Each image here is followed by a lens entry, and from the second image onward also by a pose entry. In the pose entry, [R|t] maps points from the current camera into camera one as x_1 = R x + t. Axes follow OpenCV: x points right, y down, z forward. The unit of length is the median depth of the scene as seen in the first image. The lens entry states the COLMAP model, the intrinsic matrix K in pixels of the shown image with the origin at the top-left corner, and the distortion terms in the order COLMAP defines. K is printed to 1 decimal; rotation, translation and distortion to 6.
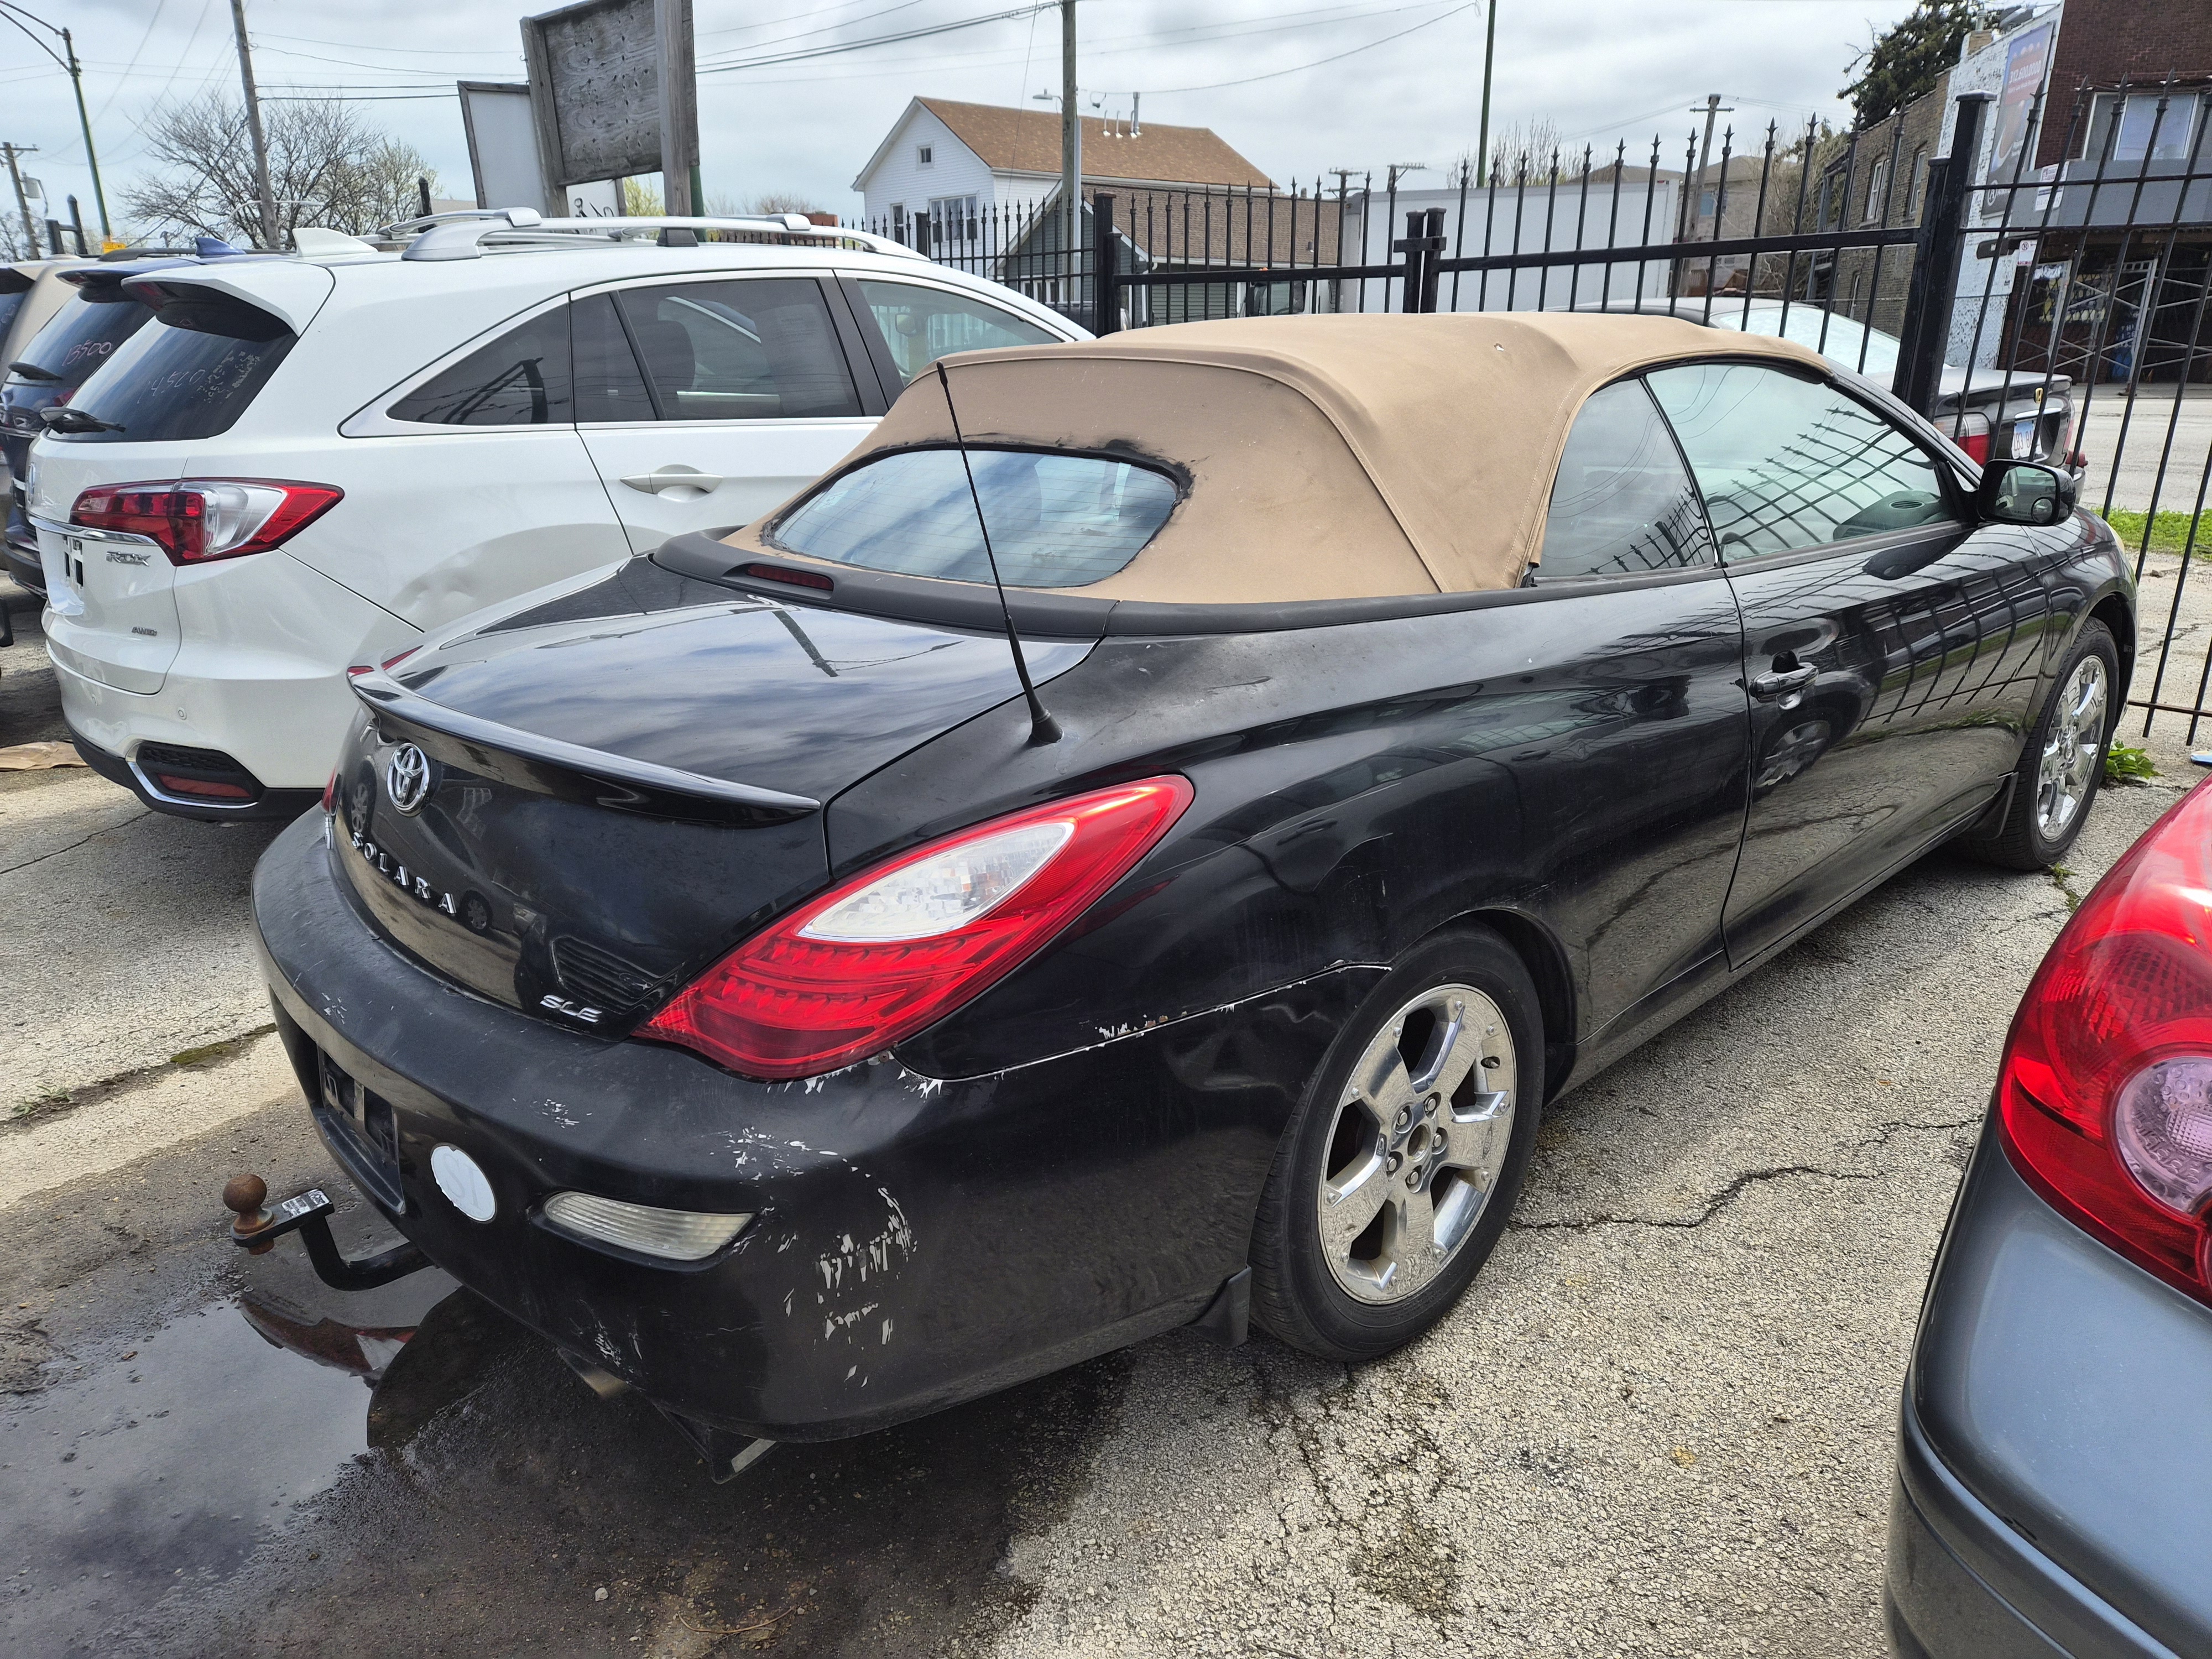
lens RADIAL K [[1518.8, 0, 1110.6], [0, 1518.8, 798.7], [0, 0, 1]] dist [0.074412, -0.071025]
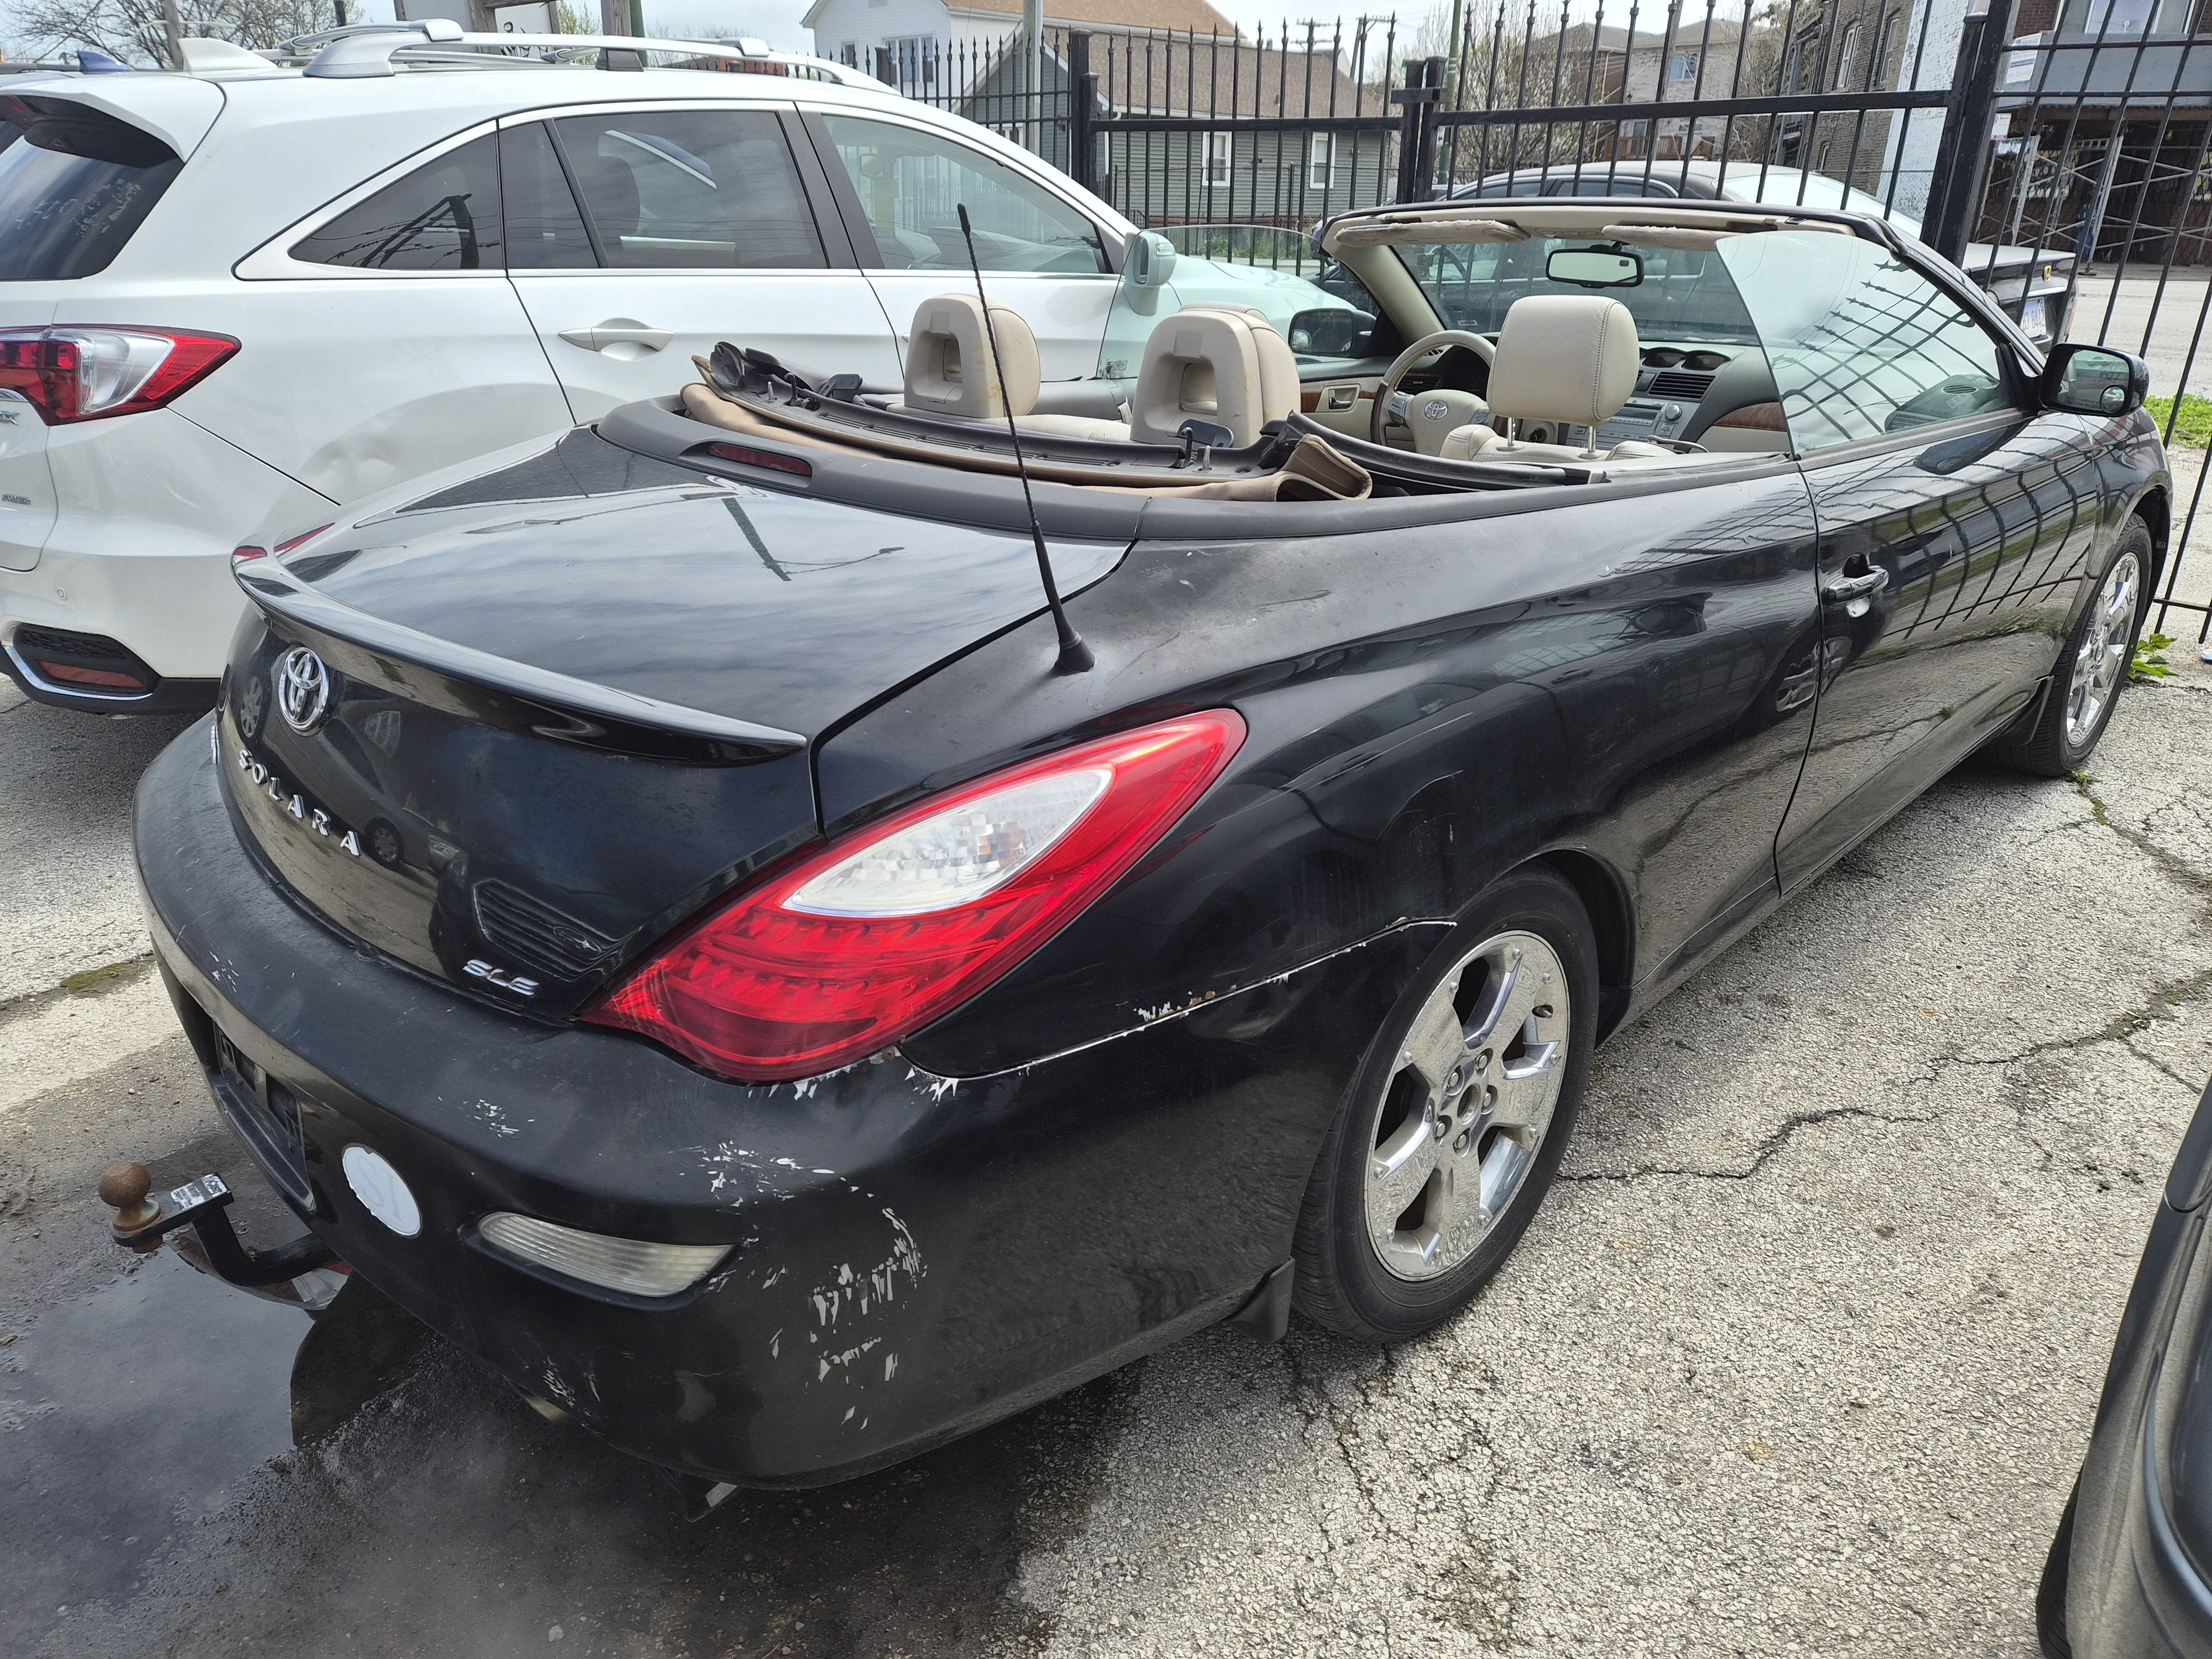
lens RADIAL K [[1449.2, 0, 1112.4], [0, 1449.2, 744.6], [0, 0, 1]] dist [0.057268, -0.044588]
pose [[0.998826, 0.006116, 0.048054, -0.051576], [-0.009323, 0.997723, 0.066793, -0.042668], [-0.047536, -0.067162, 0.996609, 0.165674]]
